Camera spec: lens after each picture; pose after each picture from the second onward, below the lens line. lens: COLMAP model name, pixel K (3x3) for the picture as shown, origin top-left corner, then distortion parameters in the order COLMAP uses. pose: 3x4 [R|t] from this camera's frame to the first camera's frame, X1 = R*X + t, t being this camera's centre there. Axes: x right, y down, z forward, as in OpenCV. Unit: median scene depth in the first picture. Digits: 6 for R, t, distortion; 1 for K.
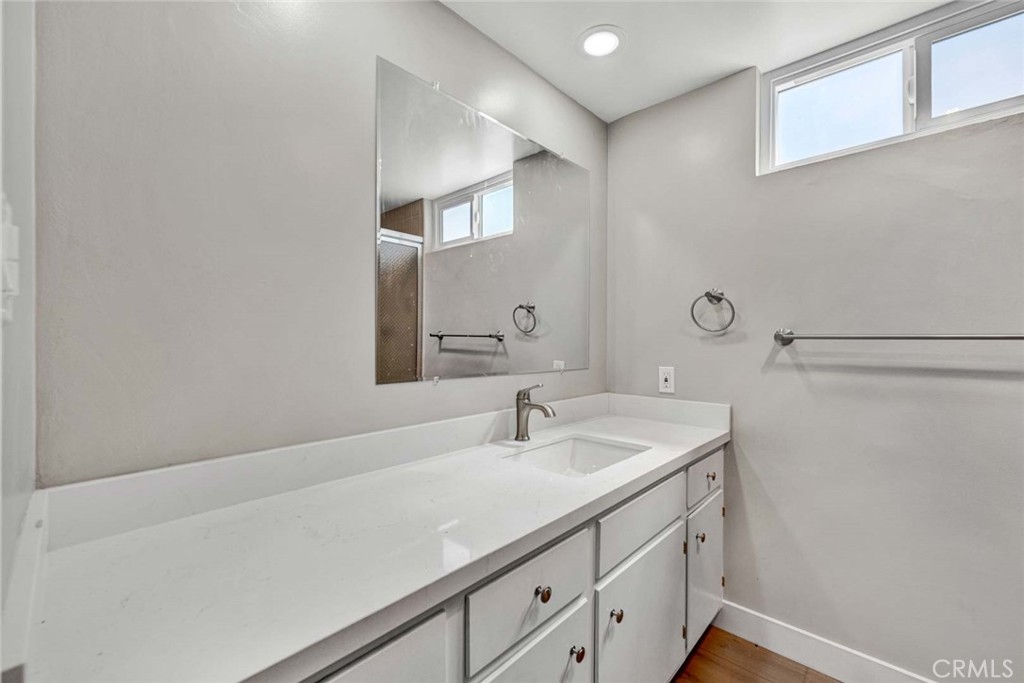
lens RADIAL K [[416.5, 0, 505.8], [0, 416.5, 343.1], [0, 0, 1]] dist [0.000637, 0.000050]
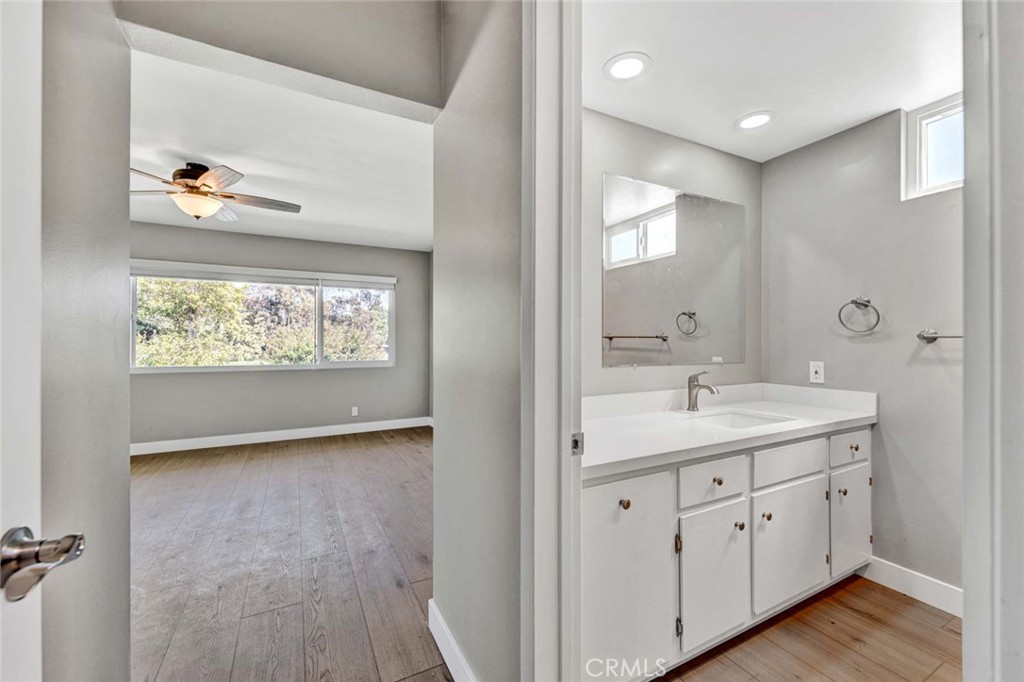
lens RADIAL K [[408.0, 0, 517.9], [0, 408.0, 340.7], [0, 0, 1]] dist [0.000170, -0.000055]
pose [[0.953084, -0.005213, -0.302662, -0.091471], [0.003054, 0.999966, -0.007607, 0.003159], [0.302692, 0.006326, 0.953067, -0.434361]]
